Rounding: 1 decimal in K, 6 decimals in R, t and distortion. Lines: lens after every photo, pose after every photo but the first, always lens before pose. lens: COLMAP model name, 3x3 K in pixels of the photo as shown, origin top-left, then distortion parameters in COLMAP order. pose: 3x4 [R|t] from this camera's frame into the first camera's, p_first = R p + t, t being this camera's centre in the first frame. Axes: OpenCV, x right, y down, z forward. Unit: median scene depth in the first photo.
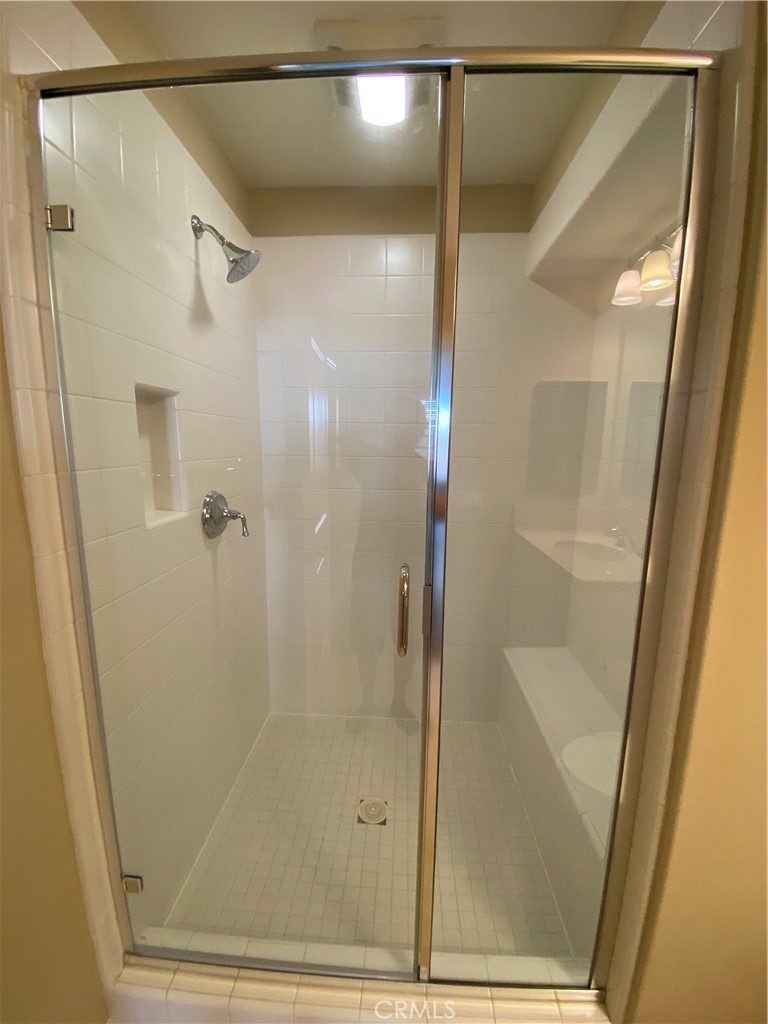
lens RADIAL K [[417.2, 0, 383.0], [0, 417.2, 514.1], [0, 0, 1]] dist [-0.002704, -0.009346]
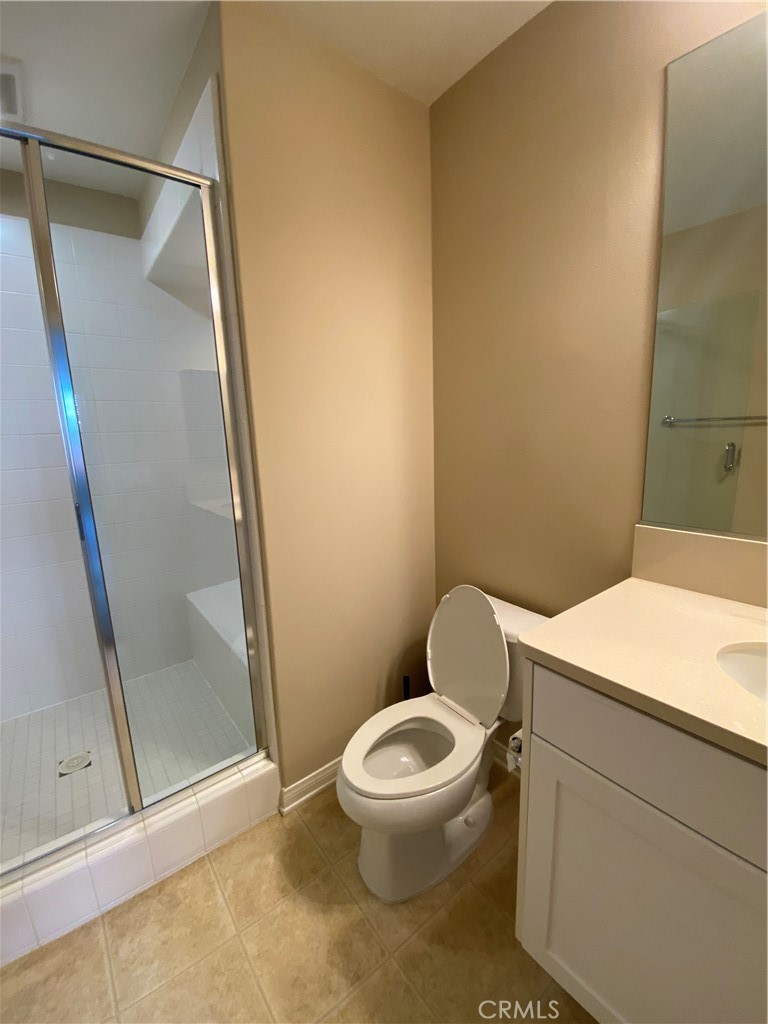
lens RADIAL K [[417.2, 0, 383.2], [0, 417.2, 506.0], [0, 0, 1]] dist [-0.002704, -0.009346]
pose [[0.753985, -0.155832, 0.638140, -0.001471], [0.153906, 0.986322, 0.059011, 0.147966], [-0.638607, 0.053720, 0.767655, -0.407749]]
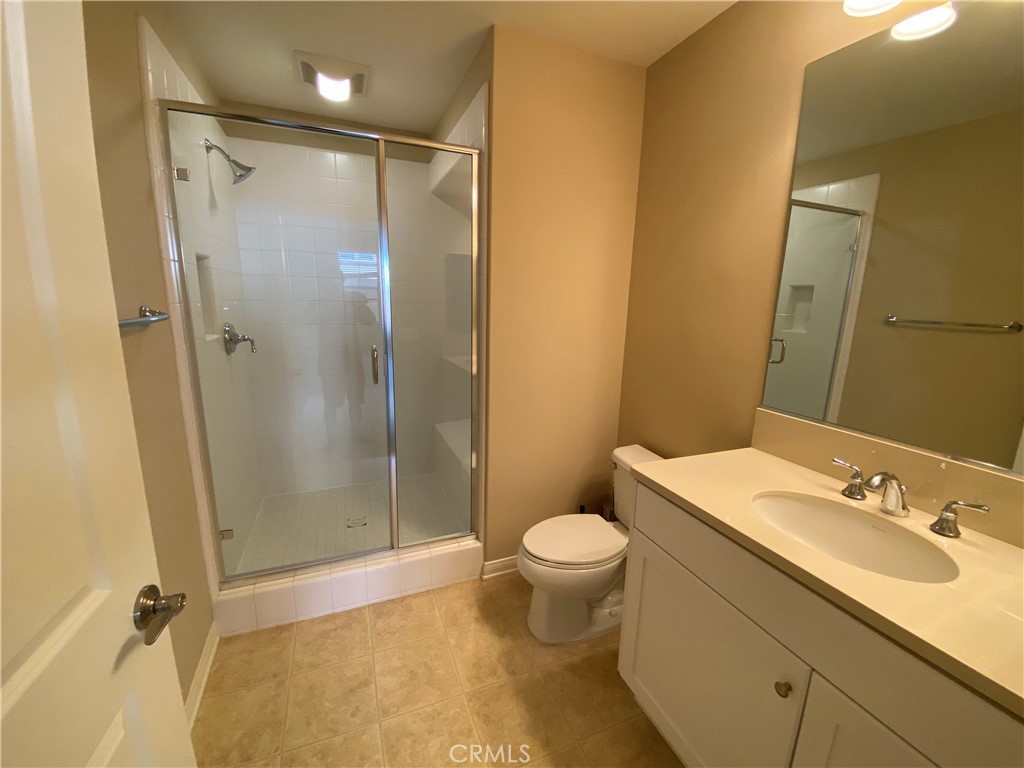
lens RADIAL K [[417.2, 0, 516.4], [0, 417.2, 379.1], [0, 0, 1]] dist [-0.002704, -0.009346]
pose [[0.900291, -0.074378, 0.428887, -0.137305], [0.059644, 0.997079, 0.047712, 0.146124], [-0.431183, -0.017374, 0.902097, -0.829240]]
